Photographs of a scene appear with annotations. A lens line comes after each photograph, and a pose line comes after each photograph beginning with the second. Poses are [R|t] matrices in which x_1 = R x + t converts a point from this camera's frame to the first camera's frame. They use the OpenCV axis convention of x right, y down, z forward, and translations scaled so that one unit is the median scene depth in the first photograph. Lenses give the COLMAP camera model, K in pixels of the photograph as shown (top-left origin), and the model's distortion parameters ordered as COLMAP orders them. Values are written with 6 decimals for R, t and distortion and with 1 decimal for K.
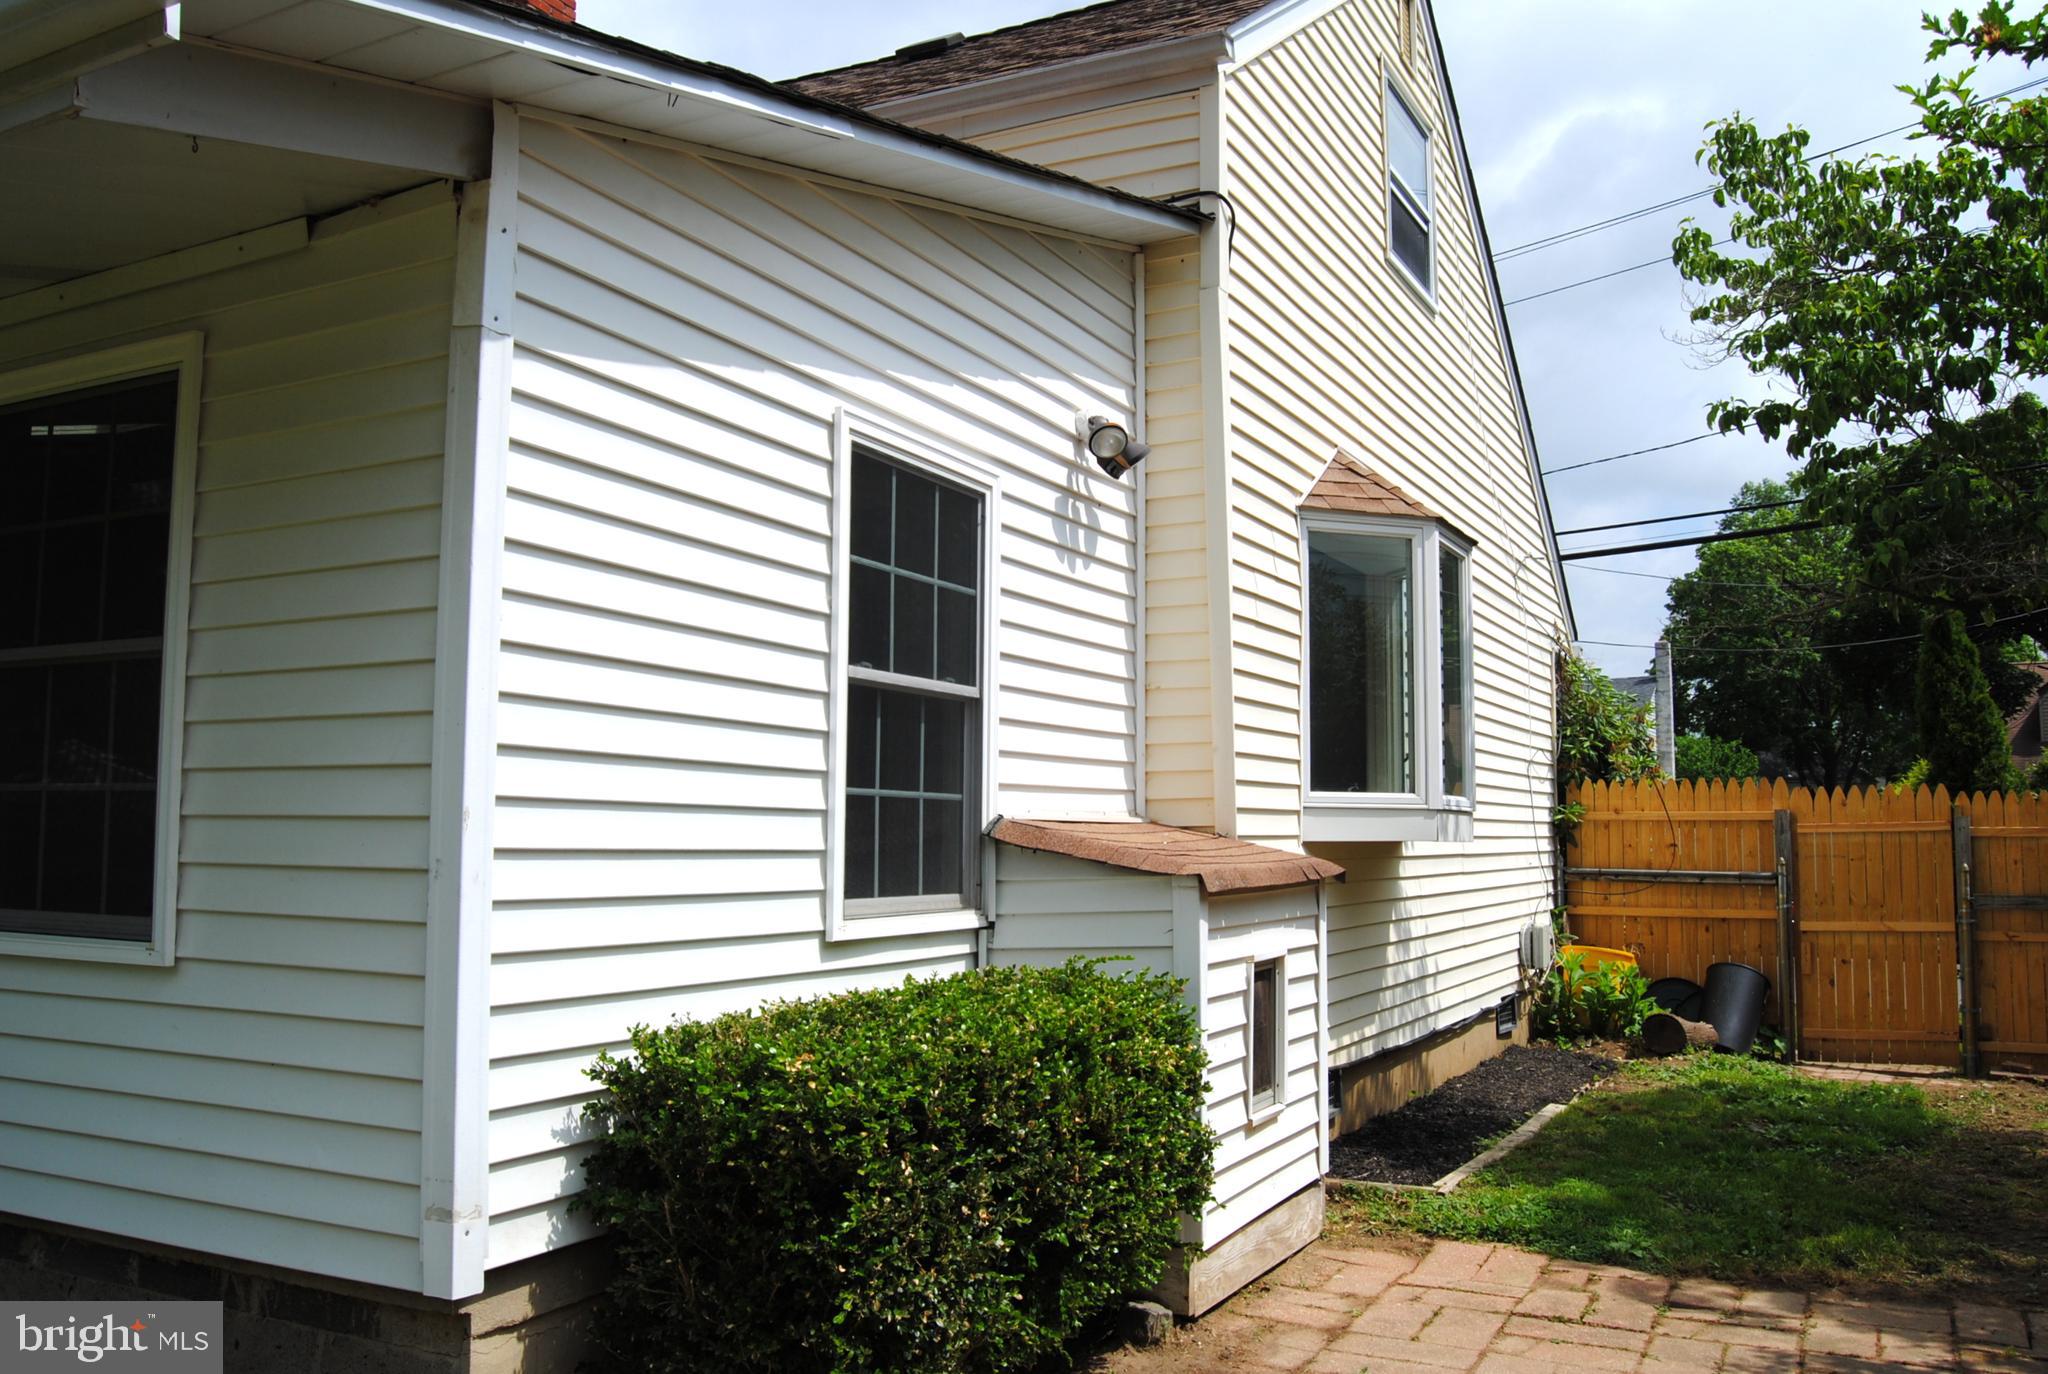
lens RADIAL K [[1648.3, 0, 1027.7], [0, 1648.3, 674.6], [0, 0, 1]] dist [-0.094071, 0.032588]
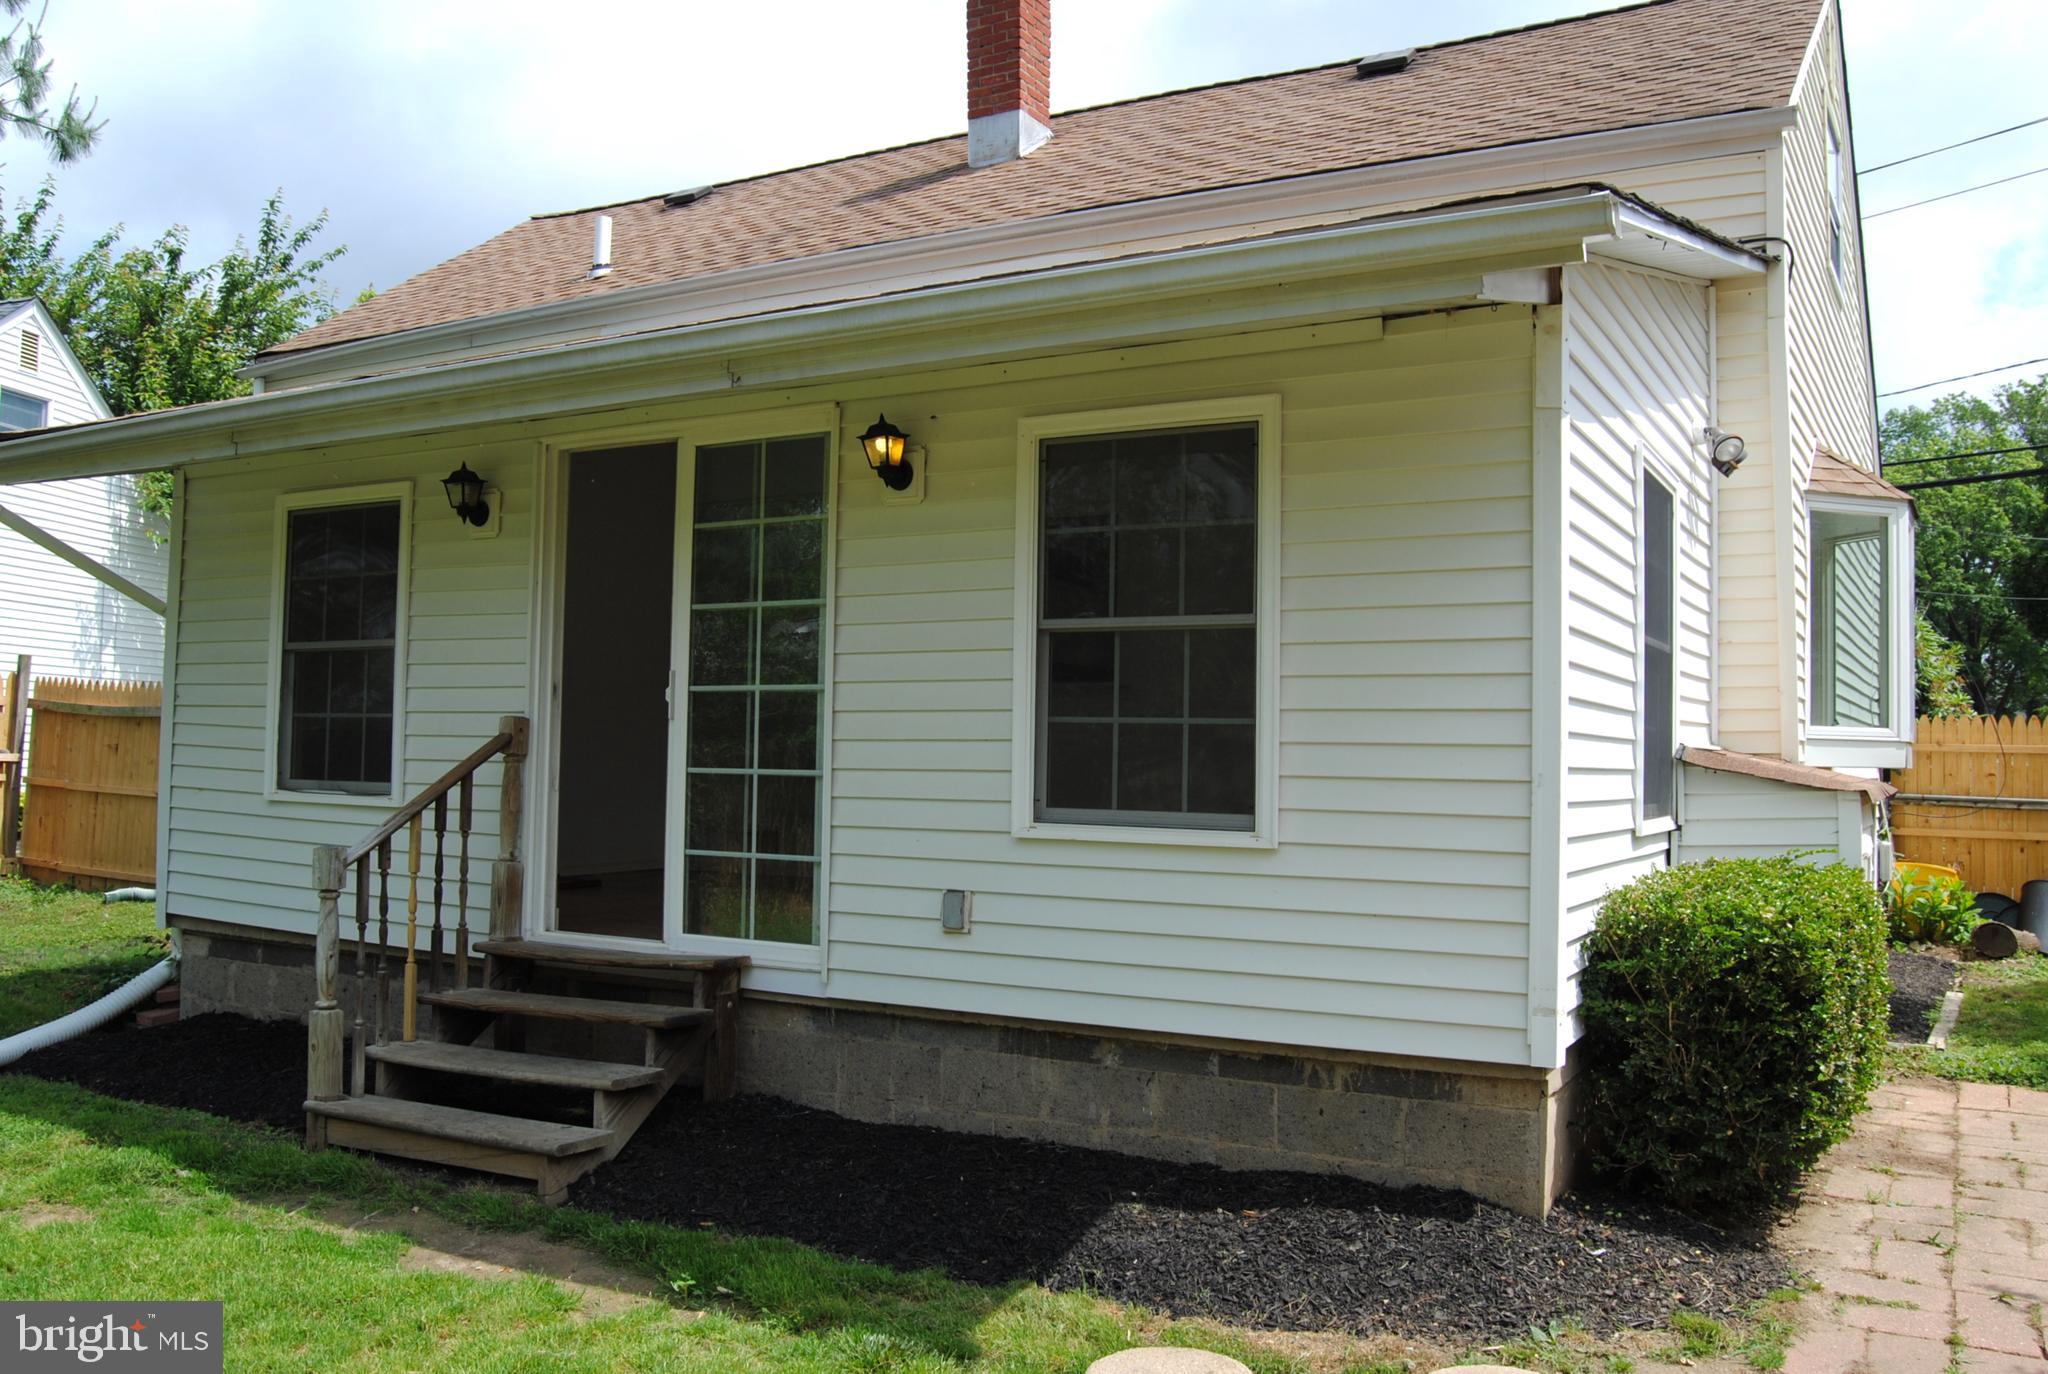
lens RADIAL K [[1648.3, 0, 1027.7], [0, 1648.3, 674.6], [0, 0, 1]] dist [-0.094071, 0.032588]
pose [[0.998014, 0.010427, -0.062127, -0.459434], [-0.007427, 0.998804, 0.048328, -0.027811], [0.062556, -0.047771, 0.996897, -0.313929]]
